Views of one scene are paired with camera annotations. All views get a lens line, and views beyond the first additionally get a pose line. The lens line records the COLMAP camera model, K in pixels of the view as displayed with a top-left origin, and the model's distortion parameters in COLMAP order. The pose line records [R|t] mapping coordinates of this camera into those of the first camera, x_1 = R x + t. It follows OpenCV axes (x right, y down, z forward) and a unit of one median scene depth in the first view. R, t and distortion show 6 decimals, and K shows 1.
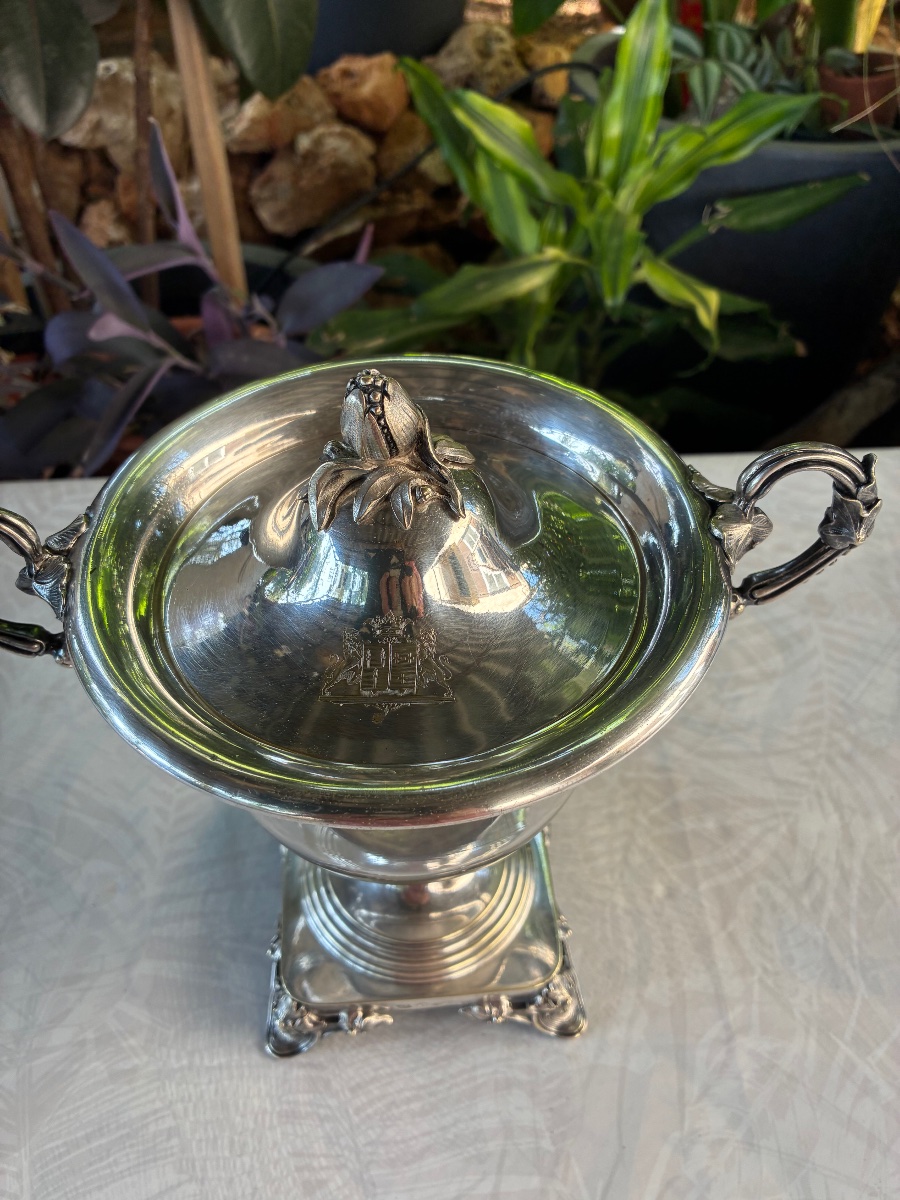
lens RADIAL K [[899.5, 0, 433.1], [0, 899.5, 578.1], [0, 0, 1]] dist [0.025342, -0.026394]
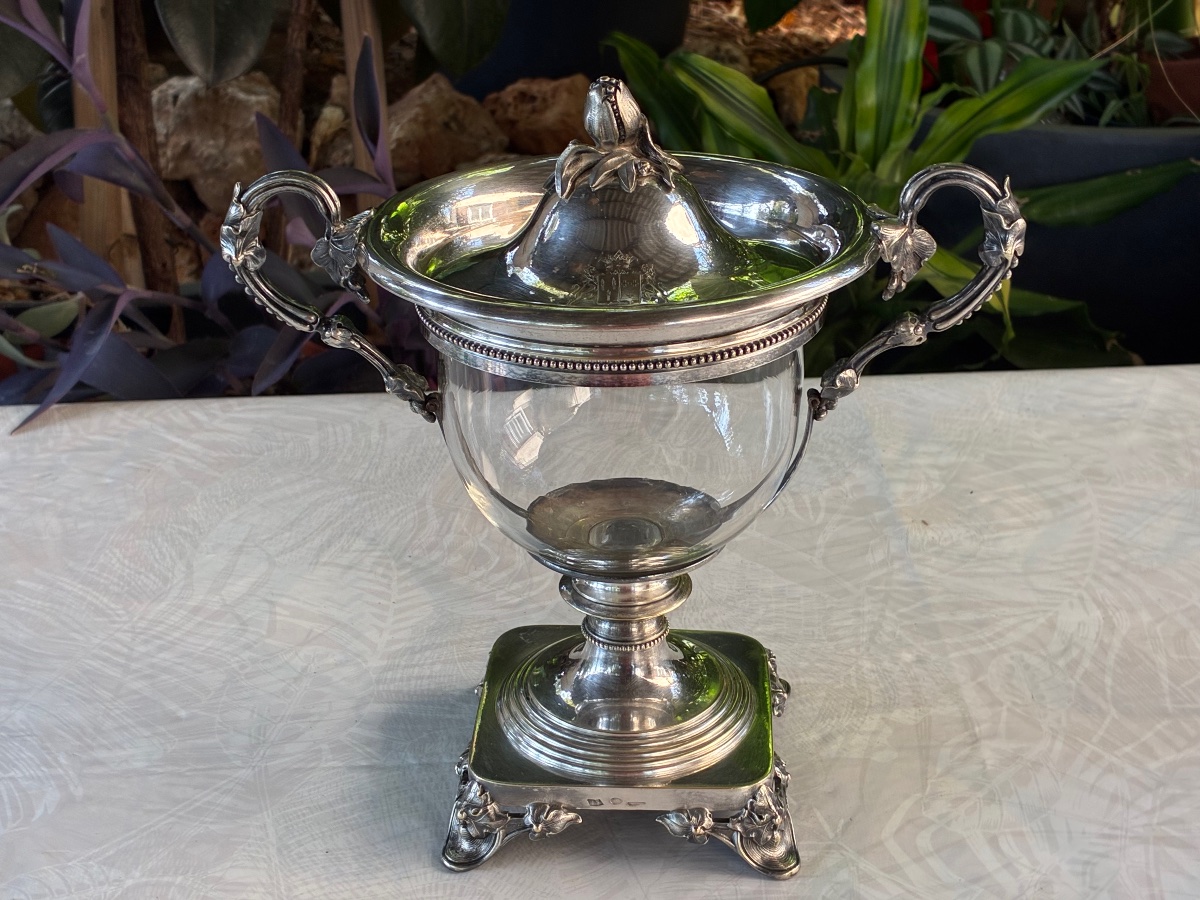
lens RADIAL K [[1765.9, 0, 601.5], [0, 1765.9, 447.9], [0, 0, 1]] dist [0.104334, 0.000000]
pose [[0.999920, 0.001503, -0.012568, -0.051829], [-0.006011, 0.930188, -0.367034, 0.866229], [0.011140, 0.367080, 0.930122, -0.868067]]
